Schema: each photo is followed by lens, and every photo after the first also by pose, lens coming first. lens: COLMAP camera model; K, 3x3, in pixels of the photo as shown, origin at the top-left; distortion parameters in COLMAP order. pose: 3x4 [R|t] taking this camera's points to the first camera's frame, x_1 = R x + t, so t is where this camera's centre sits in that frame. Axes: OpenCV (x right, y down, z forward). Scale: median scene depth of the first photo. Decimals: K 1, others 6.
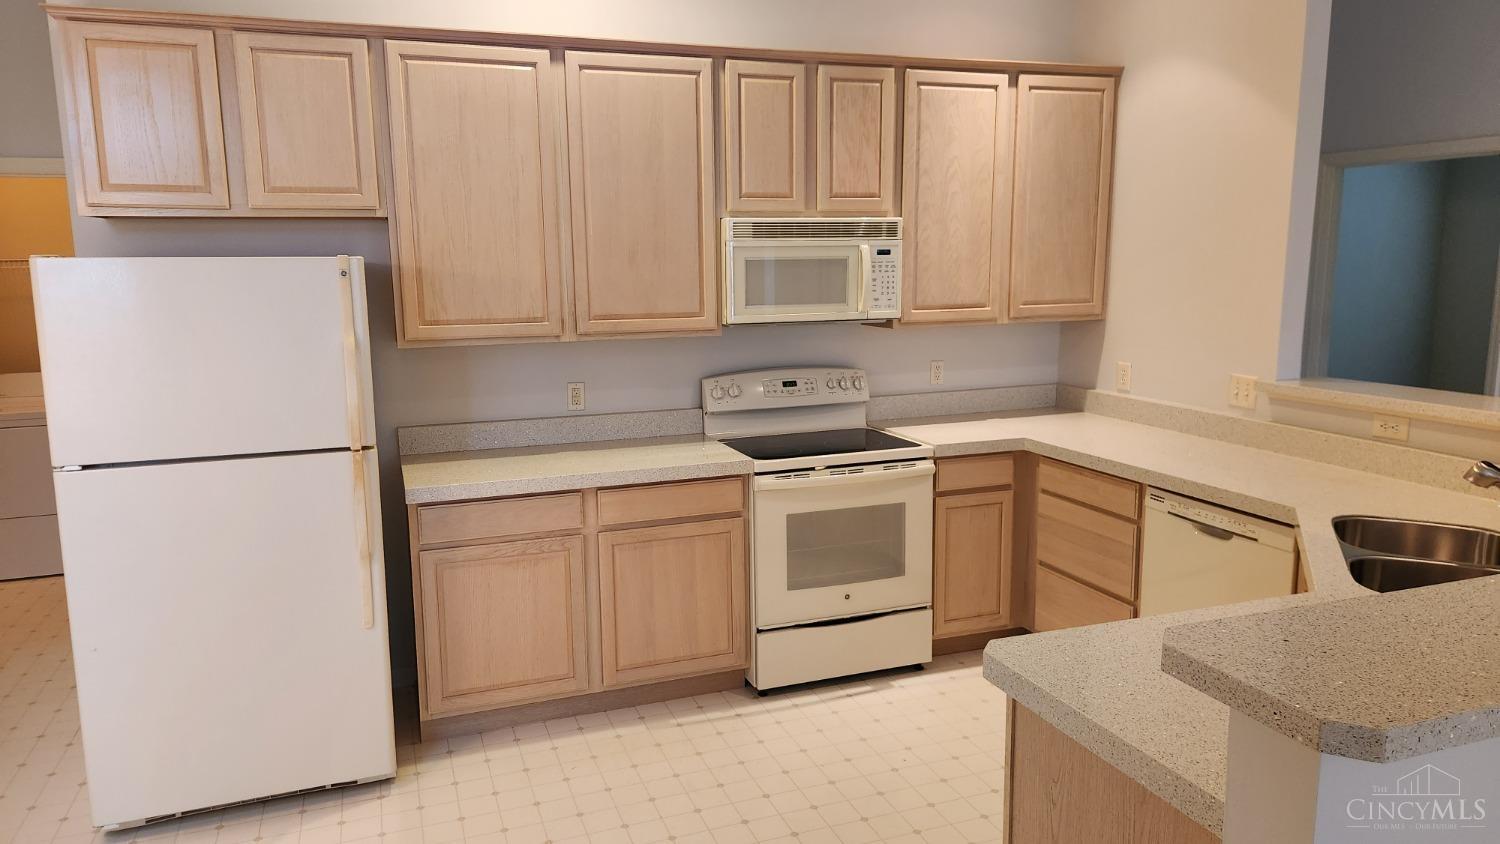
lens RADIAL K [[1004.1, 0, 725.2], [0, 1004.1, 420.9], [0, 0, 1]] dist [0.086333, -0.086844]
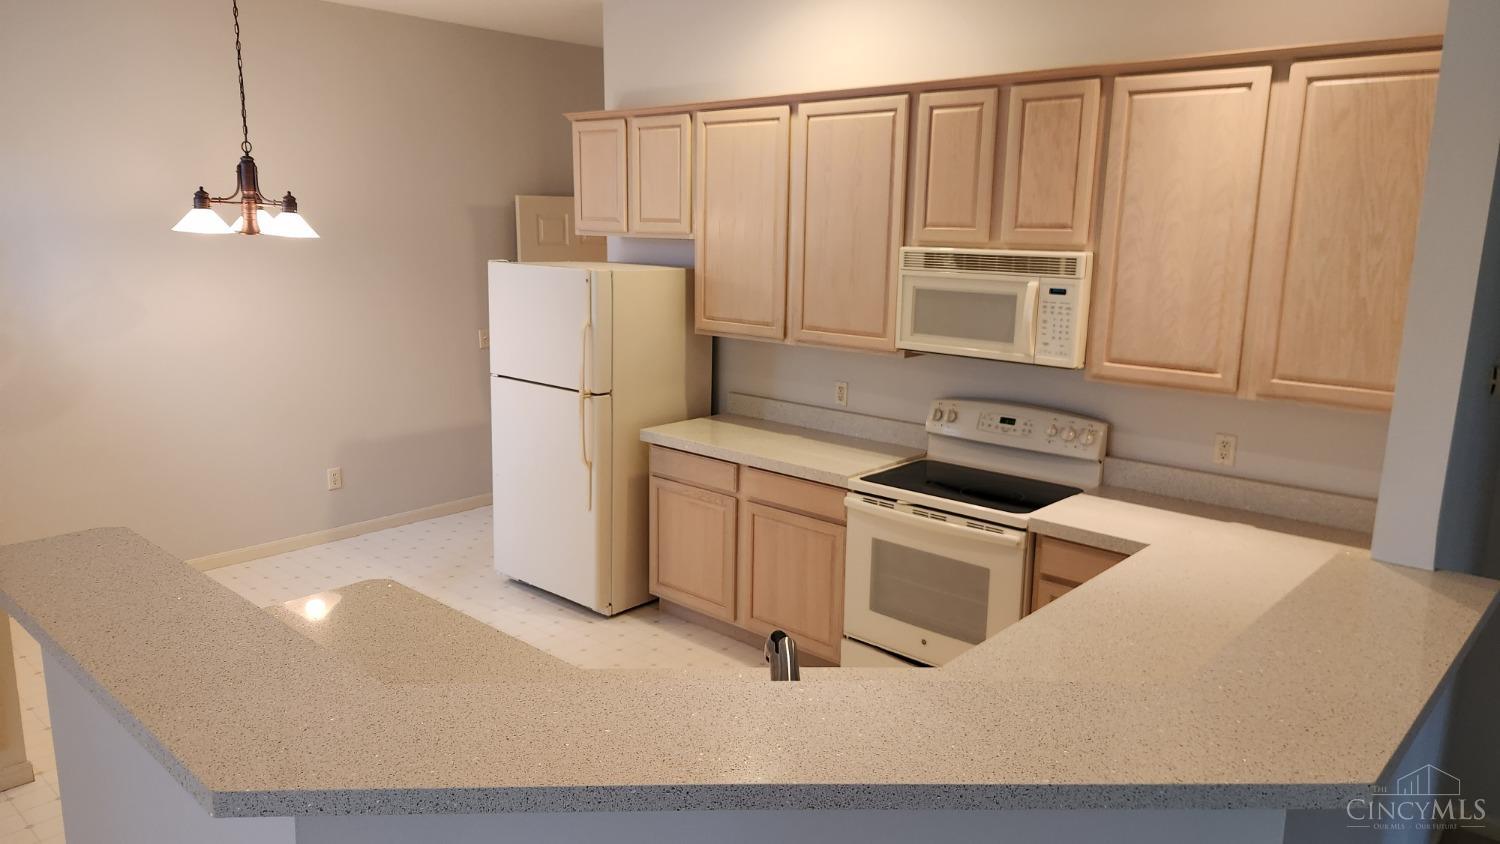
lens RADIAL K [[1009.1, 0, 735.2], [0, 1009.1, 411.5], [0, 0, 1]] dist [0.086380, -0.085585]
pose [[0.475751, 0.186983, -0.859476, 0.813652], [-0.160710, 0.979173, 0.124064, -0.131740], [0.864773, 0.079103, 0.495893, 0.331750]]
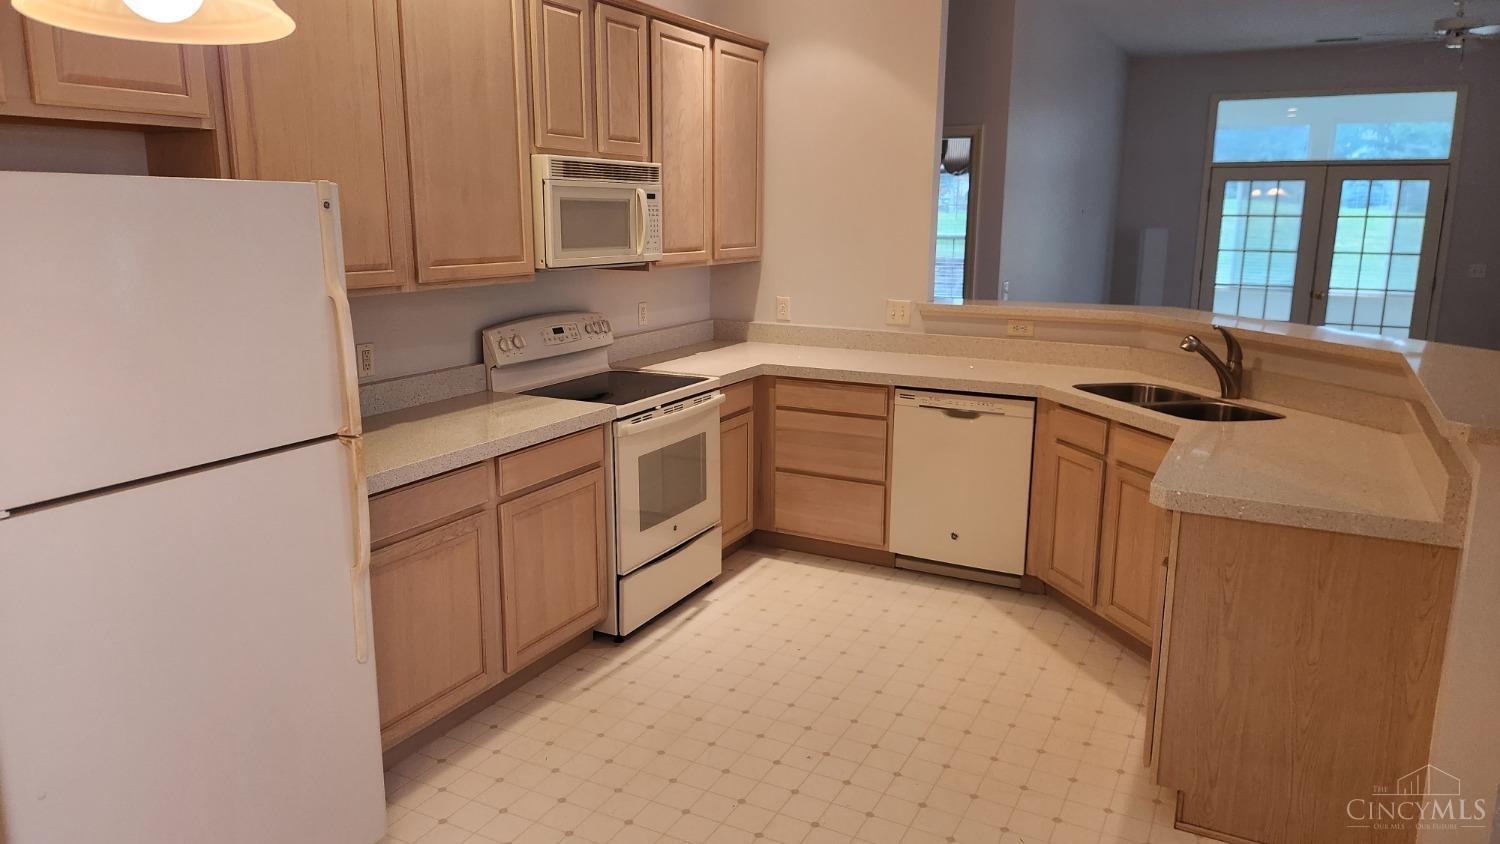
lens RADIAL K [[1009.1, 0, 735.2], [0, 1009.1, 411.5], [0, 0, 1]] dist [0.086380, -0.085585]
pose [[0.739022, -0.116723, 0.663492, -0.502008], [0.094601, 0.993098, 0.069339, -0.012054], [-0.667006, 0.011524, 0.744963, 0.171516]]
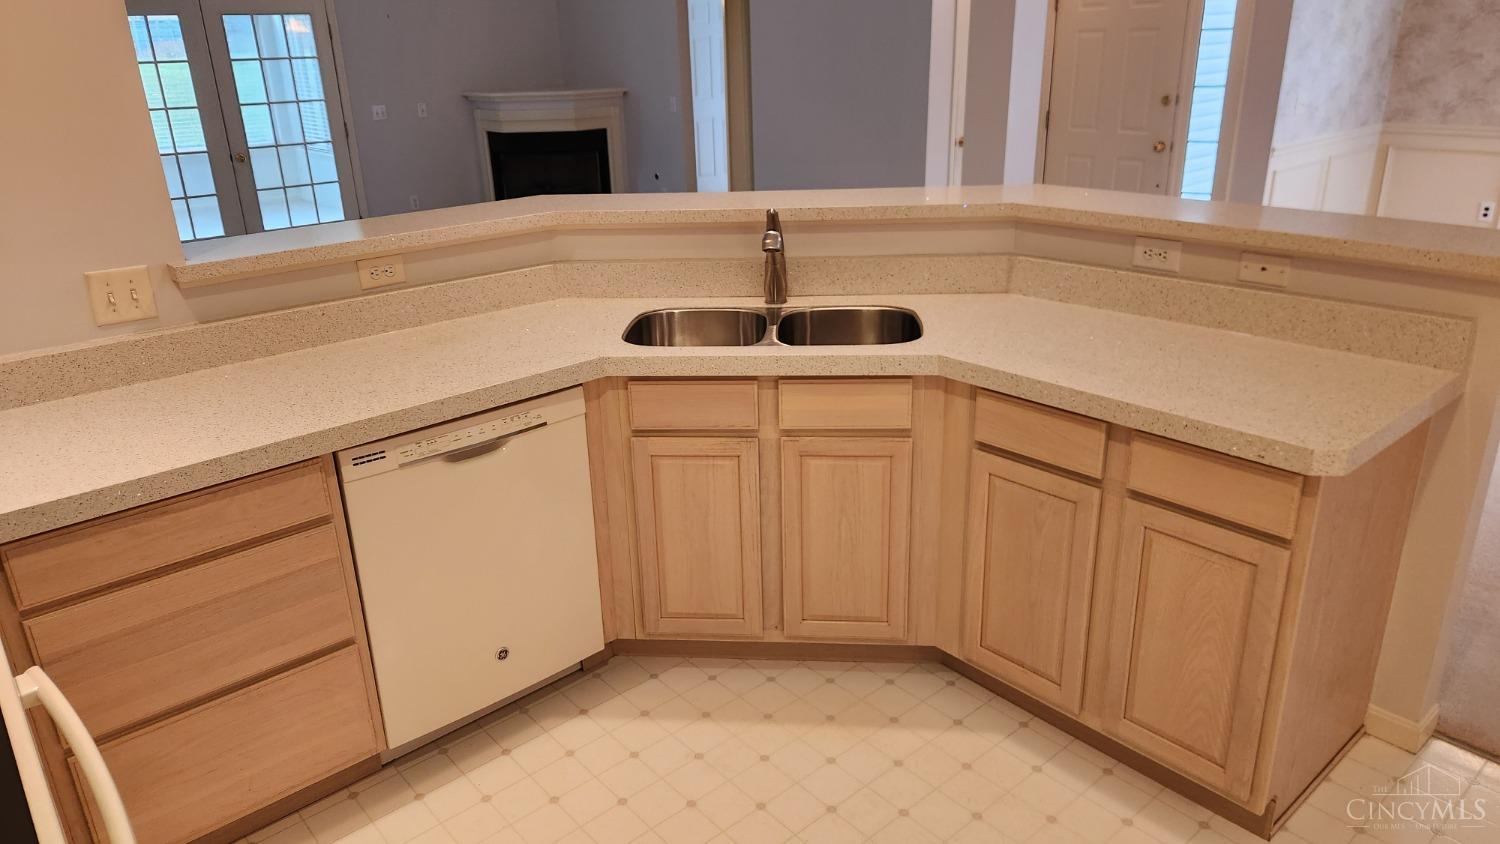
lens RADIAL K [[1004.1, 0, 725.2], [0, 1004.1, 420.9], [0, 0, 1]] dist [0.086333, -0.086844]
pose [[-0.359882, -0.310075, 0.879965, -0.165030], [0.188453, 0.899560, 0.394052, -0.127855], [-0.913767, 0.307644, -0.265301, 0.830150]]
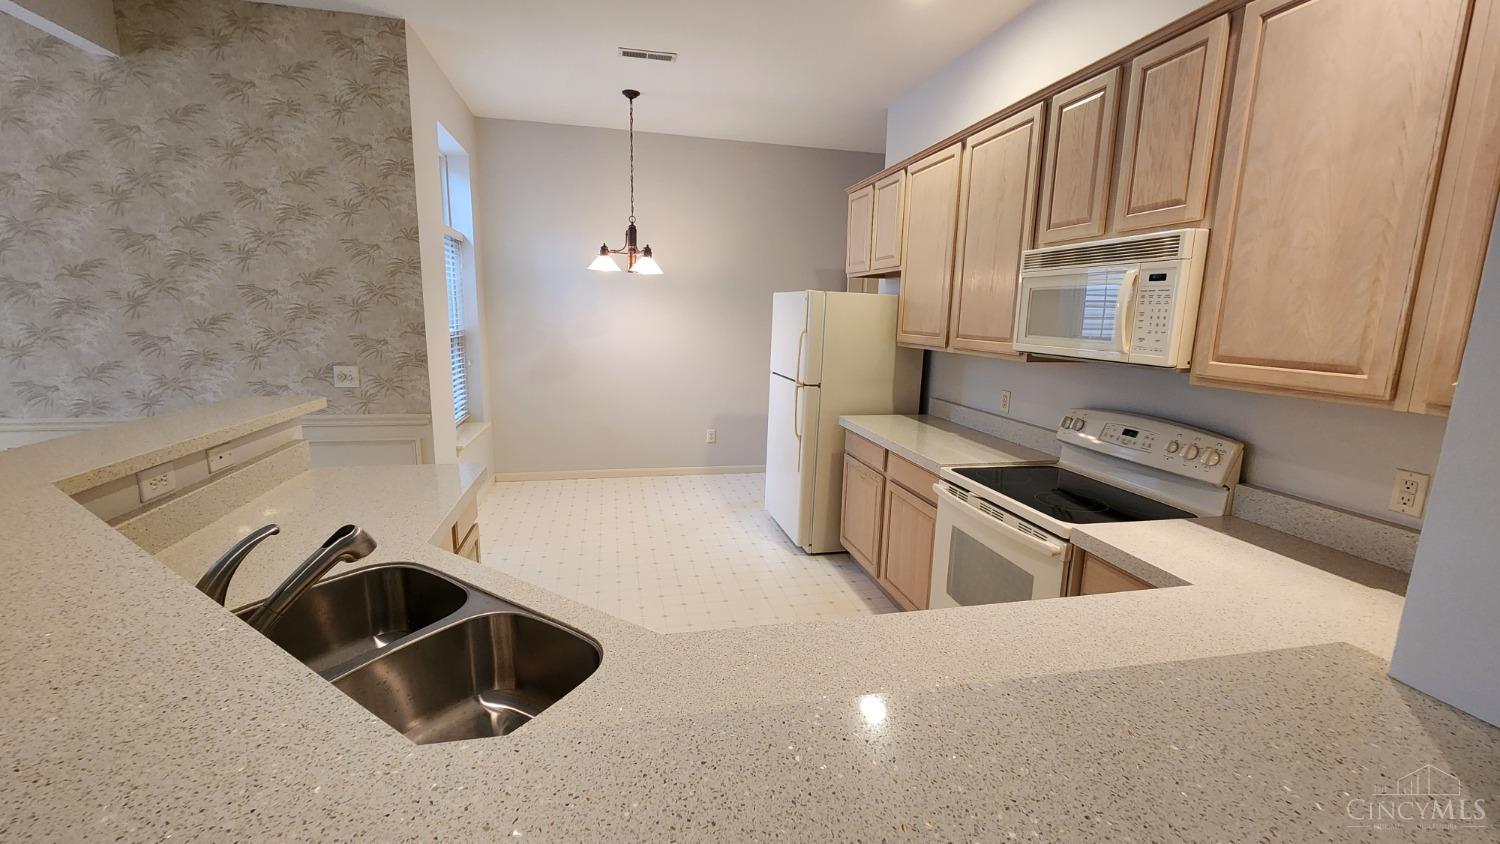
lens RADIAL K [[609.3, 0, 757.3], [0, 609.3, 419.9], [0, 0, 1]] dist [0.000870, -0.000497]
pose [[-0.103233, 0.184355, -0.977423, 0.663484], [-0.182116, 0.962558, 0.200786, -0.103006], [0.977843, 0.198732, -0.065794, 0.767551]]
